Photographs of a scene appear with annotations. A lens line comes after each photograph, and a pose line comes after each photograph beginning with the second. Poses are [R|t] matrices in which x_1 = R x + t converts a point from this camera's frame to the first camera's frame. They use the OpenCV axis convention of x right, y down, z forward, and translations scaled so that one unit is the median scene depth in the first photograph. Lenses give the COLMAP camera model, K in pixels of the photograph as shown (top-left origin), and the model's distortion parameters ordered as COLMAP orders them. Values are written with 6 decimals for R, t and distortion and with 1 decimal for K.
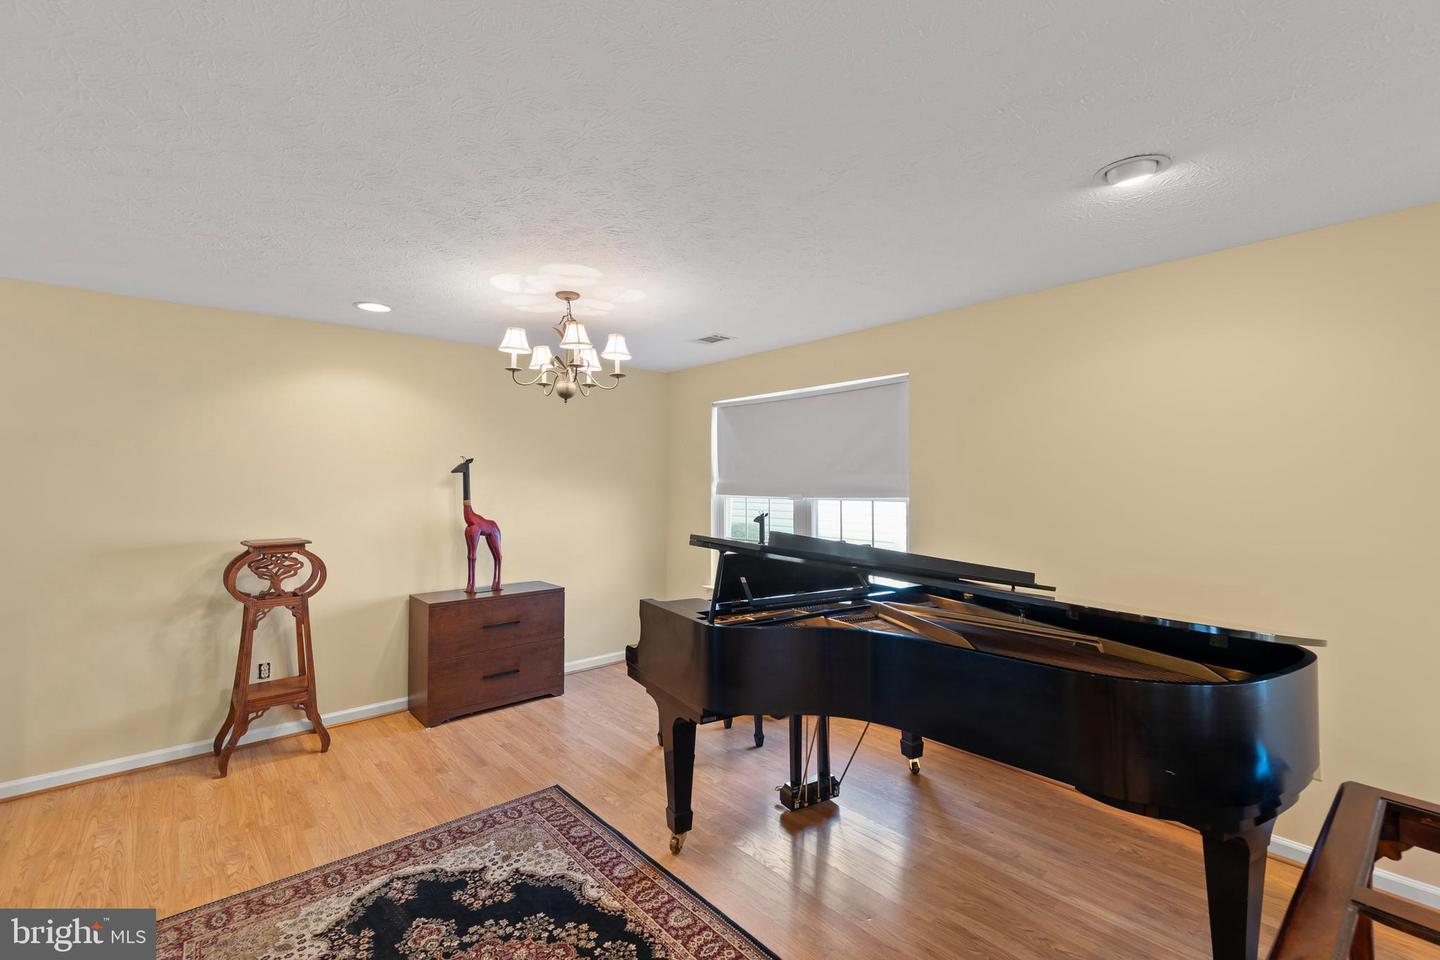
lens RADIAL K [[604.2, 0, 723.2], [0, 604.2, 476.7], [0, 0, 1]] dist [0.002452, -0.000093]
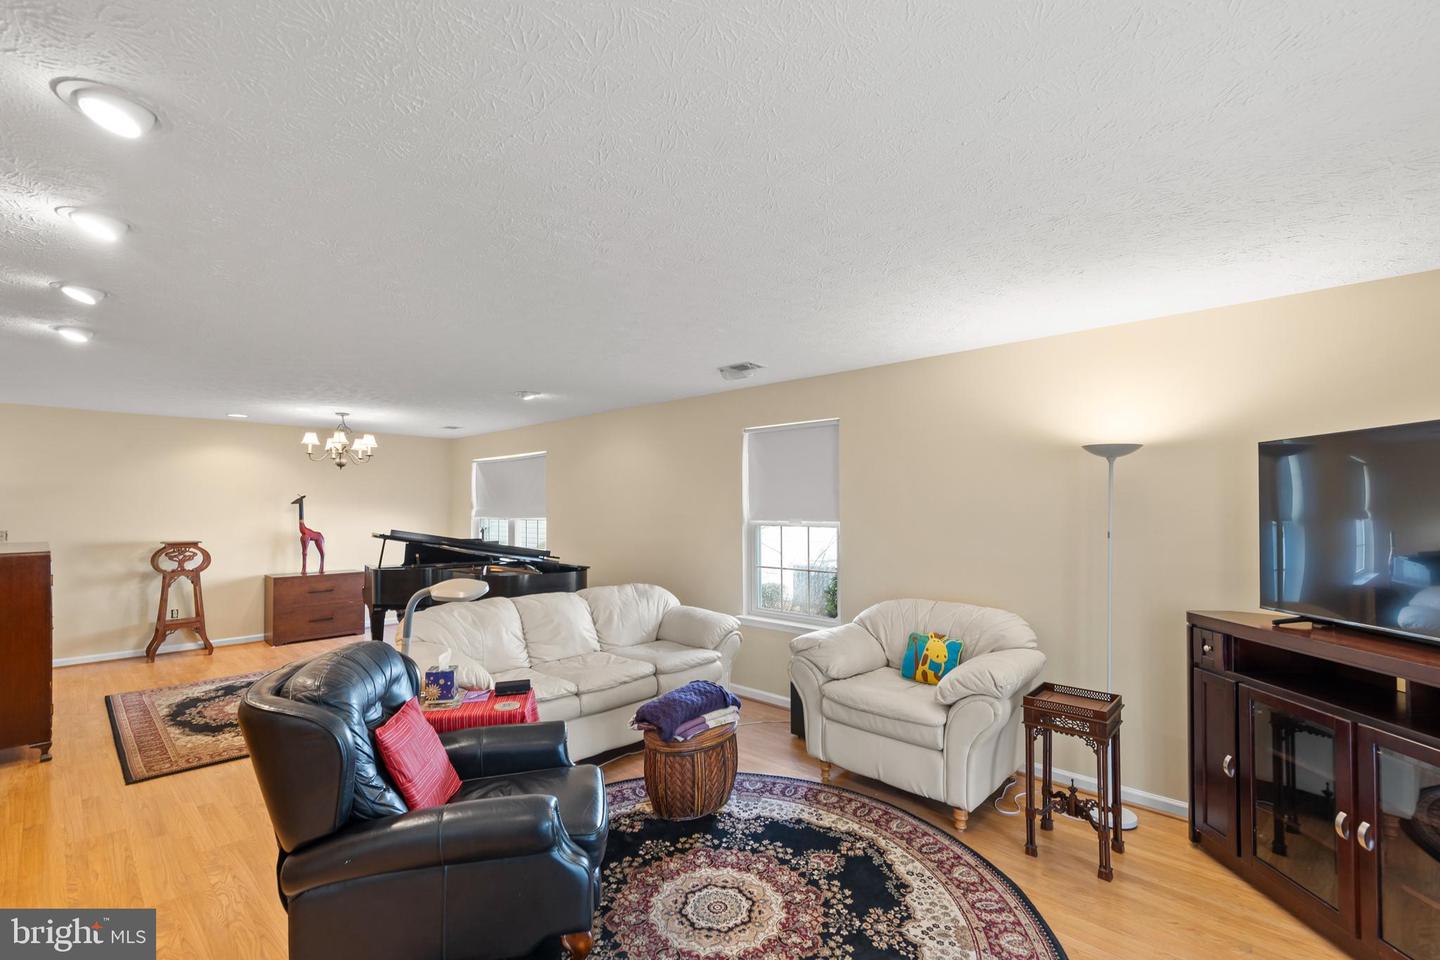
lens RADIAL K [[598.9, 0, 723.4], [0, 598.9, 507.4], [0, 0, 1]] dist [-0.000324, -0.000417]
pose [[0.995271, 0.000859, 0.097133, 0.717215], [-0.001737, 0.999958, 0.008948, -0.016912], [-0.097121, -0.009075, 0.995231, -0.959938]]
